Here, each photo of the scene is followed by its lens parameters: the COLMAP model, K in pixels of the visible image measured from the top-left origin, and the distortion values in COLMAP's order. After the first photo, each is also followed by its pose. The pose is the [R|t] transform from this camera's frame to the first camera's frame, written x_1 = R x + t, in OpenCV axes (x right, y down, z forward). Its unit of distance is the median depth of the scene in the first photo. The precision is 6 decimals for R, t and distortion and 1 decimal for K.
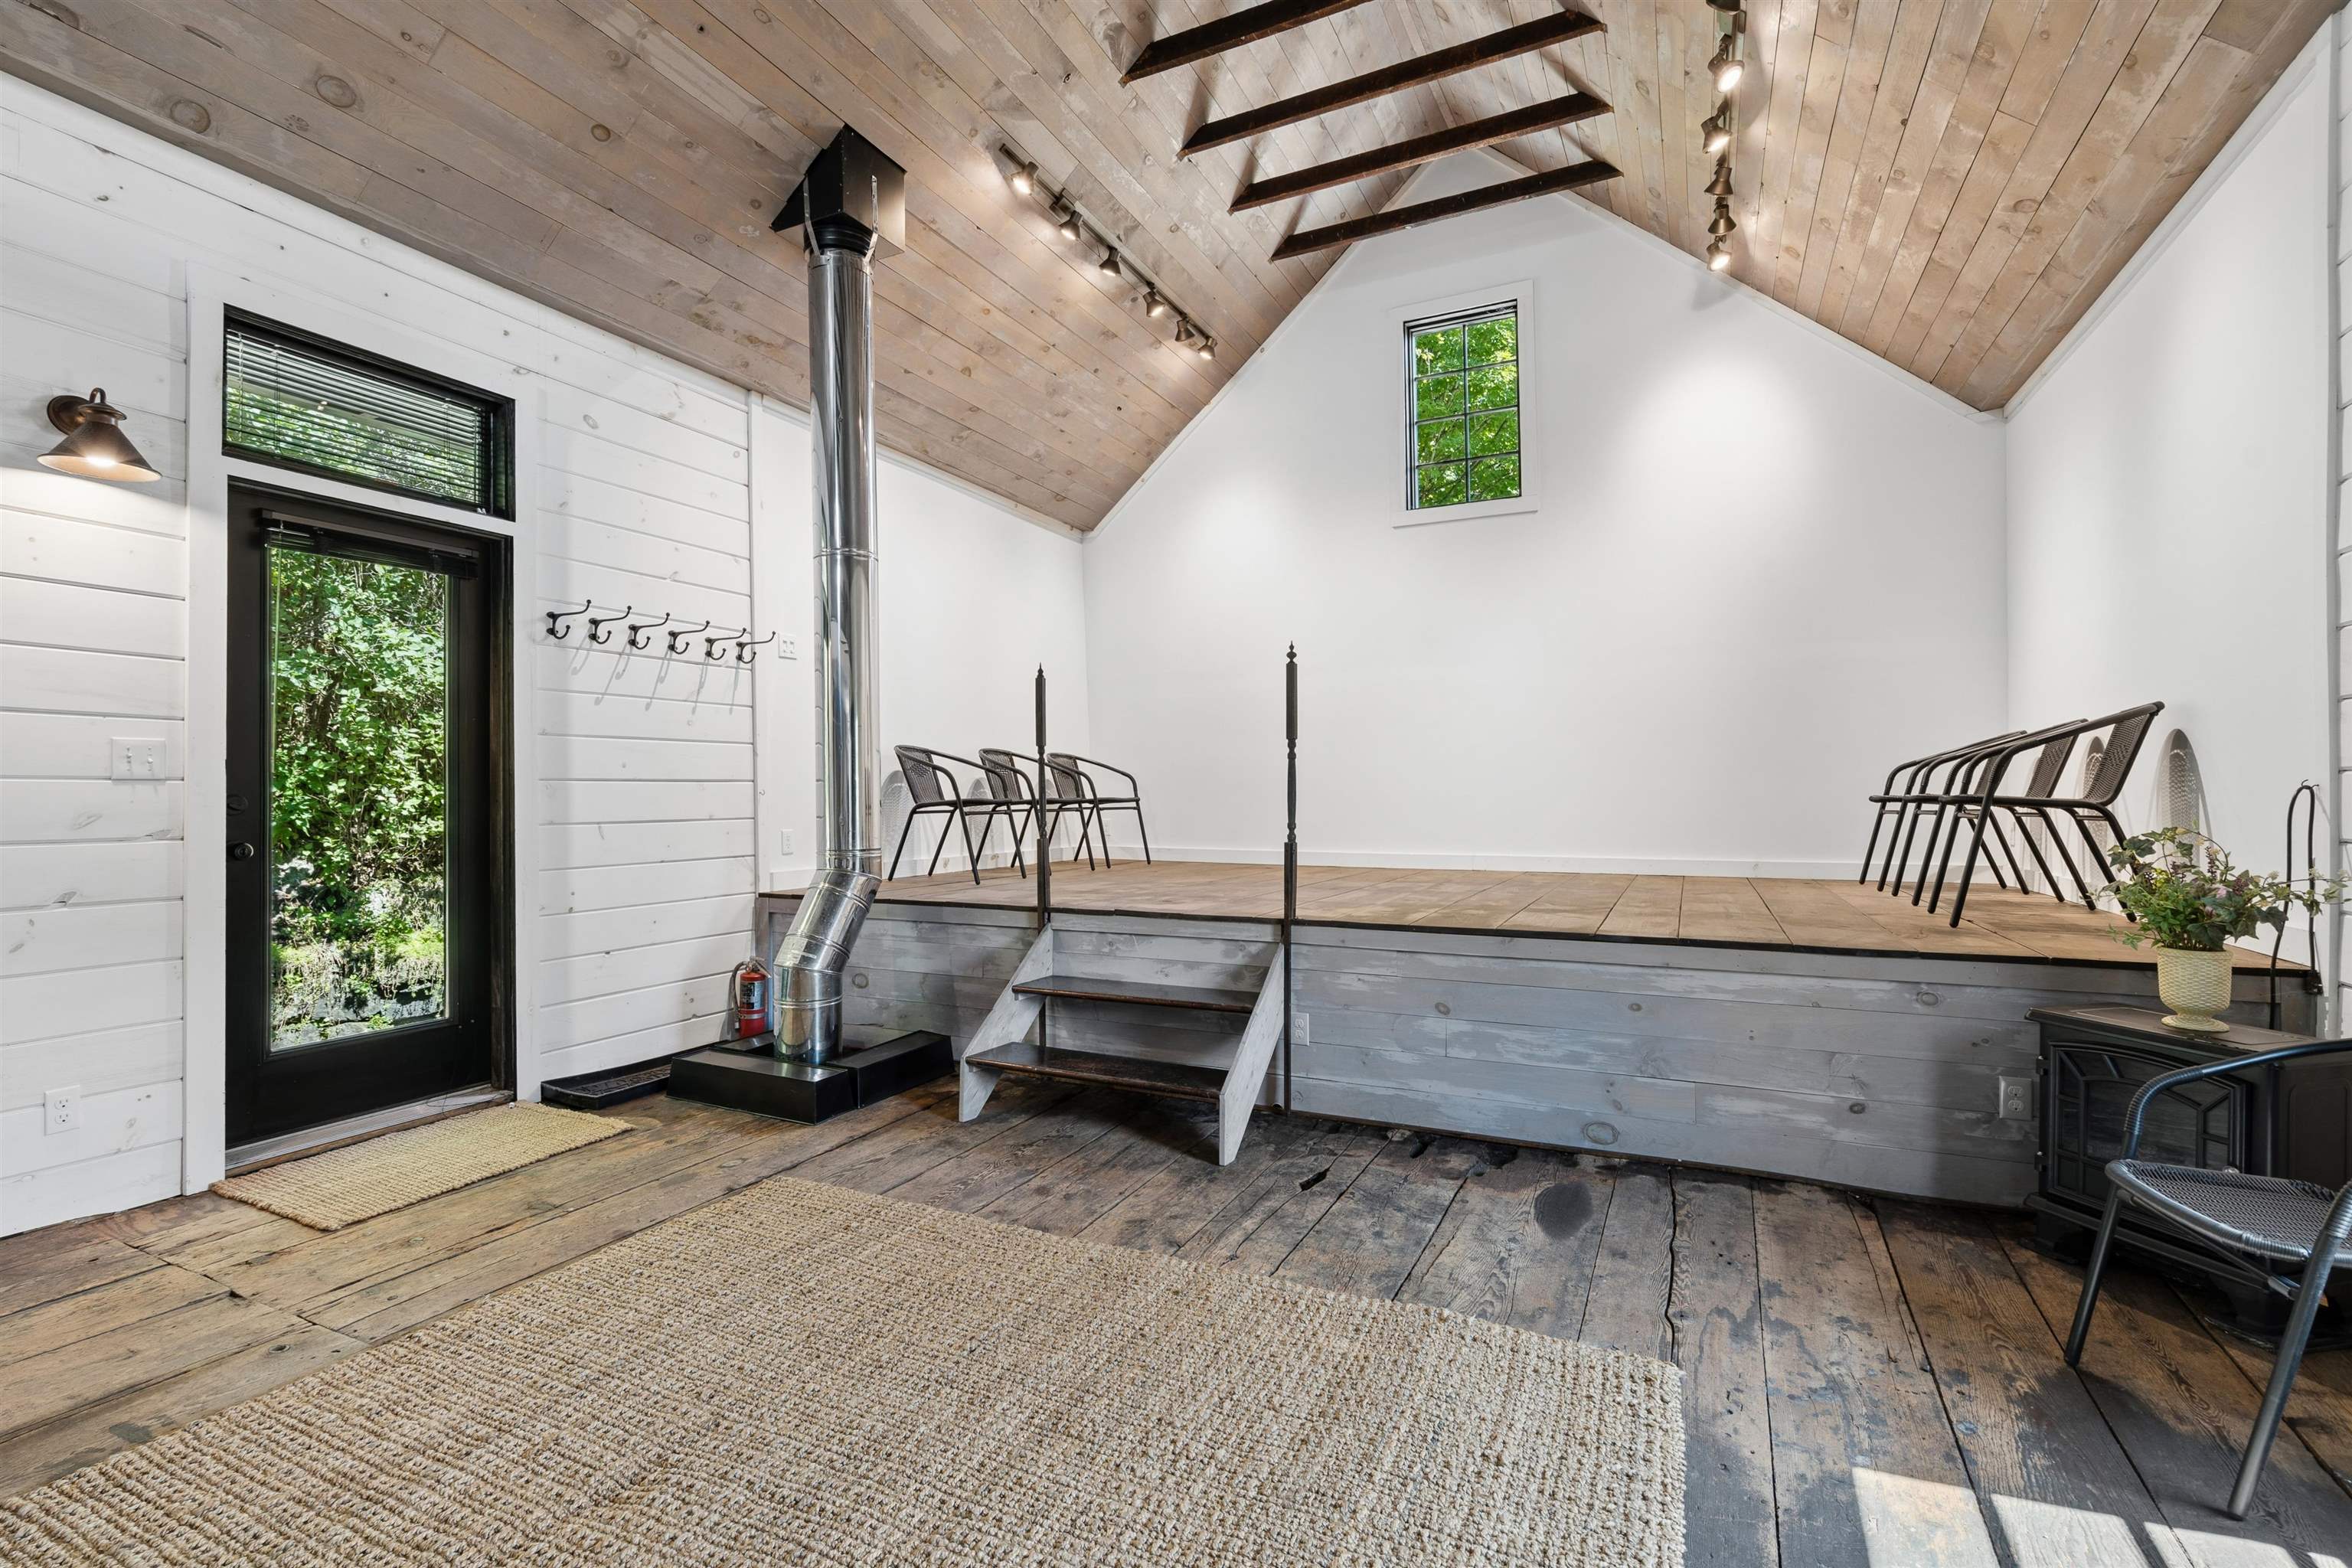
lens RADIAL K [[1079.6, 0, 1169.2], [0, 1079.6, 786.6], [0, 0, 1]] dist [-0.000995, 0.000450]
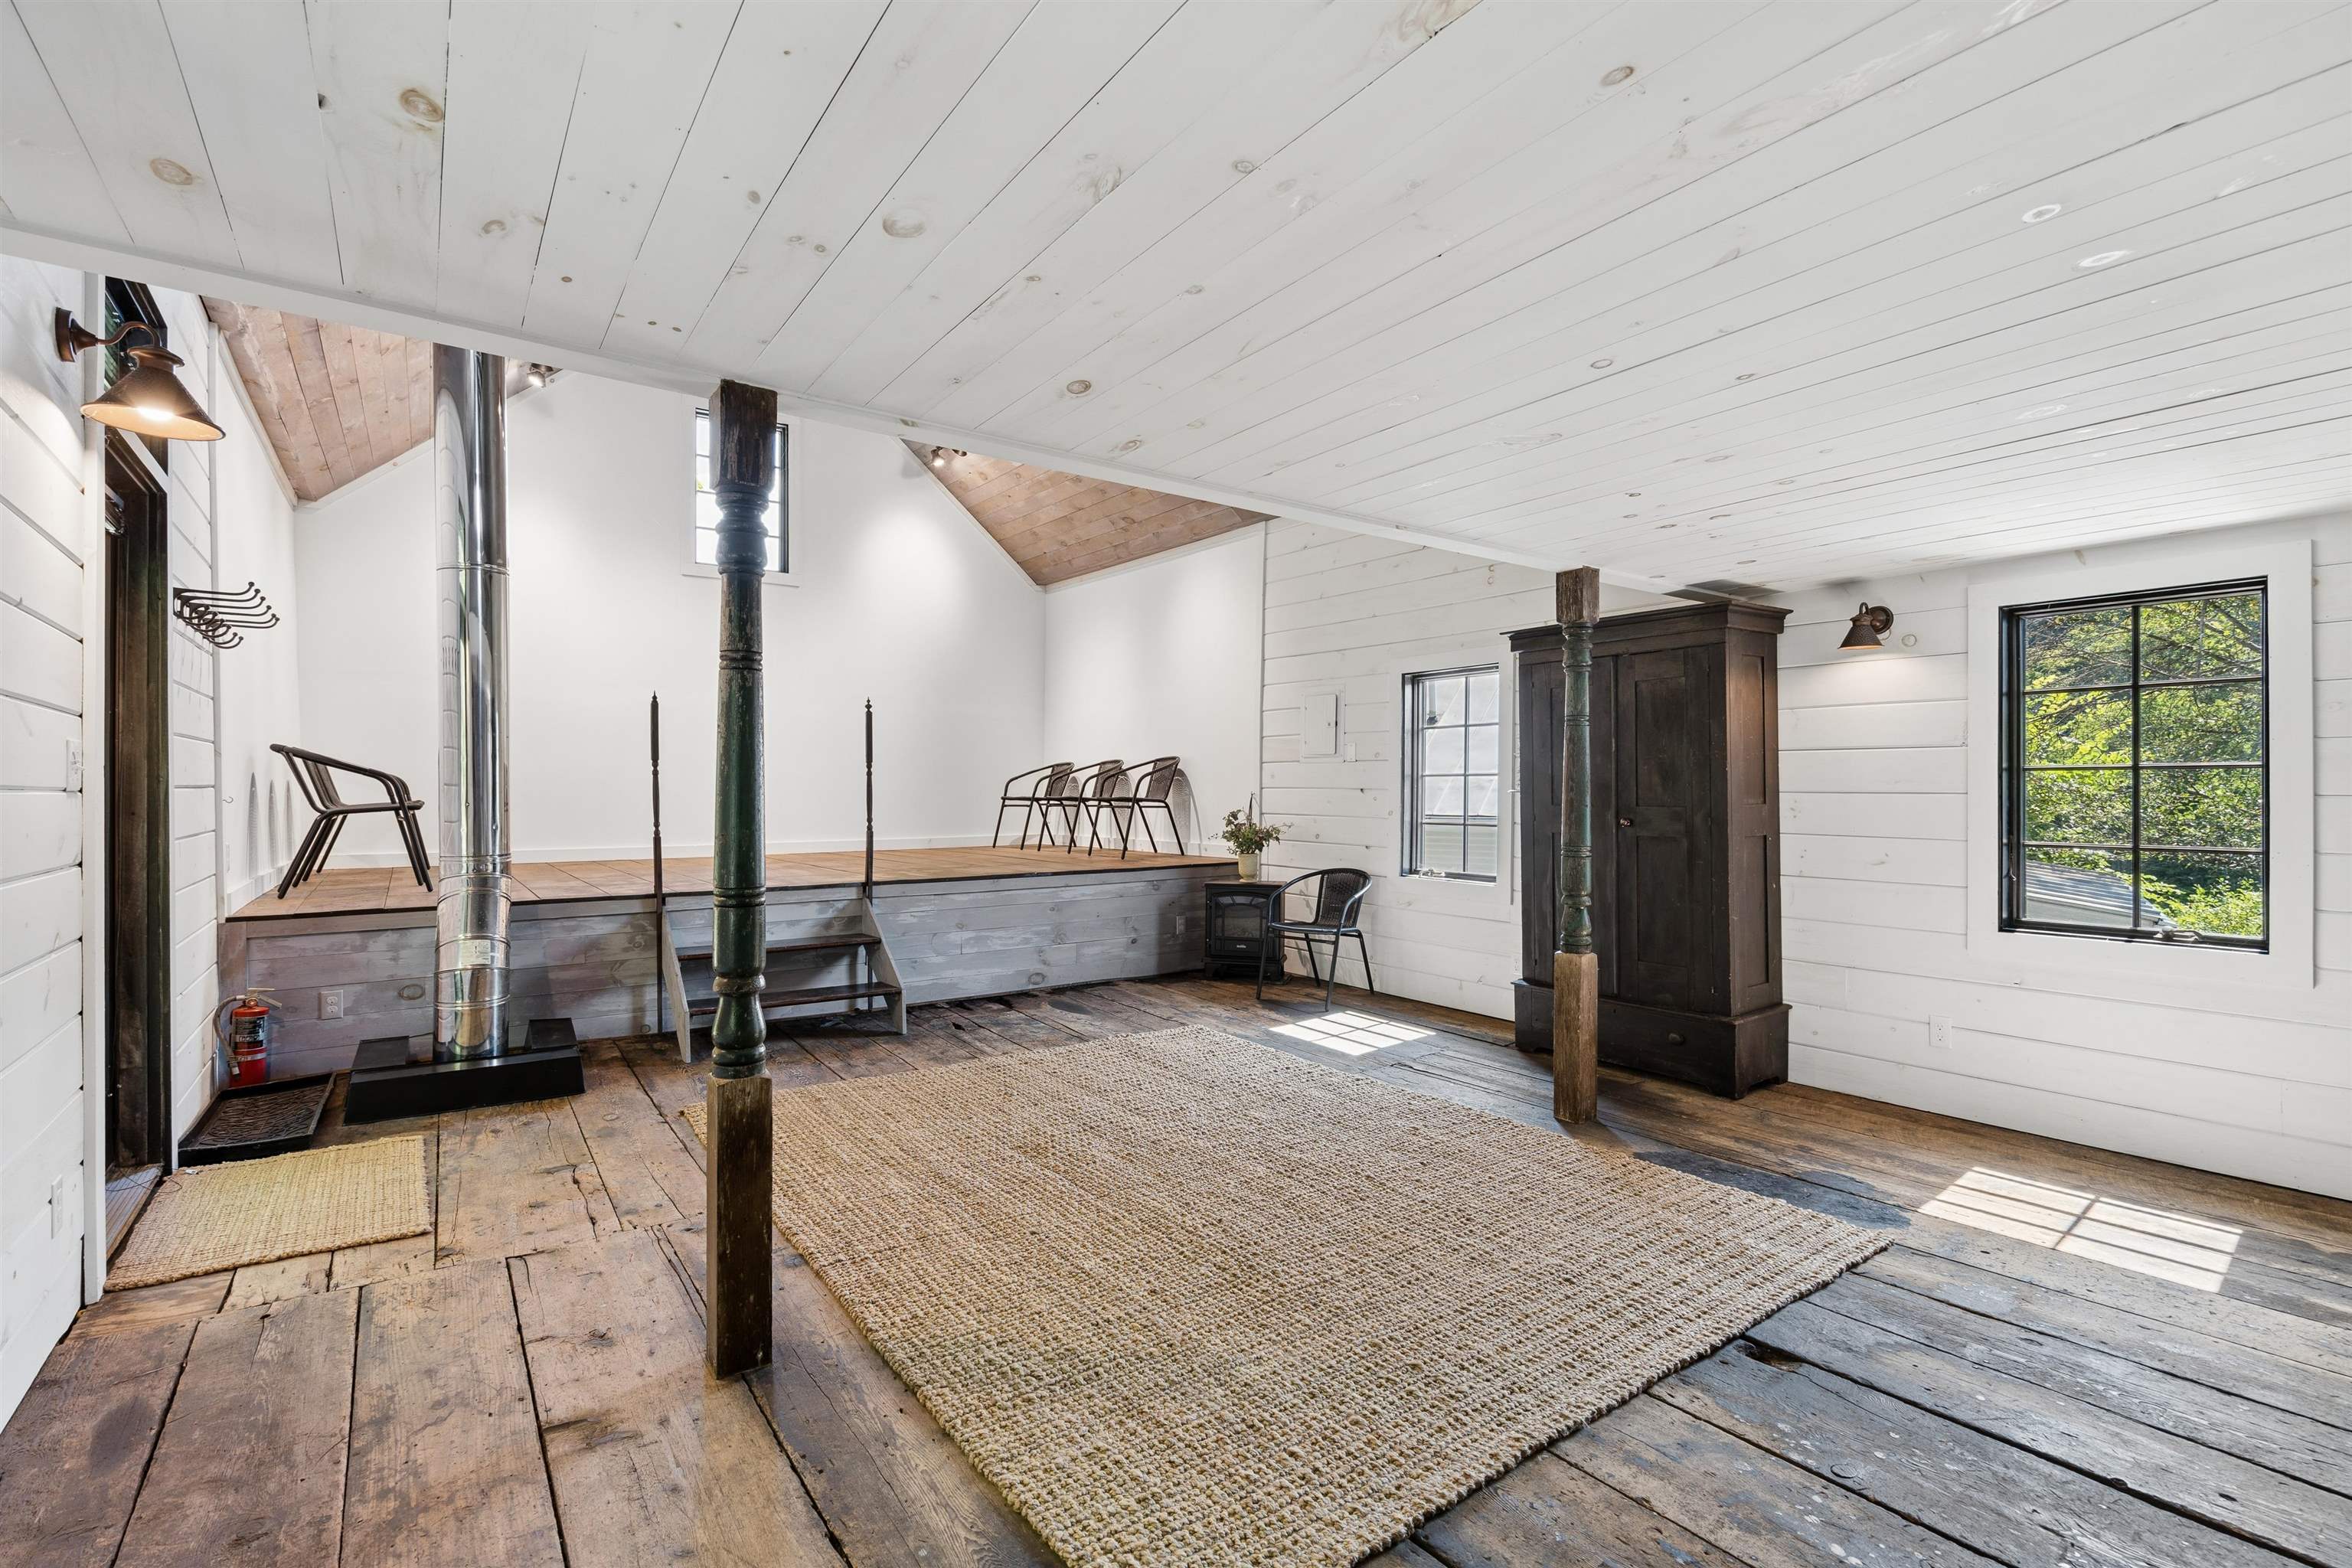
lens RADIAL K [[1062.6, 0, 1173.4], [0, 1062.6, 775.5], [0, 0, 1]] dist [-0.000343, 0.000781]
pose [[0.475768, 0.012350, 0.879484, -1.063817], [-0.006135, 0.999924, -0.010723, -0.012793], [-0.879549, -0.000294, 0.475807, -0.081256]]
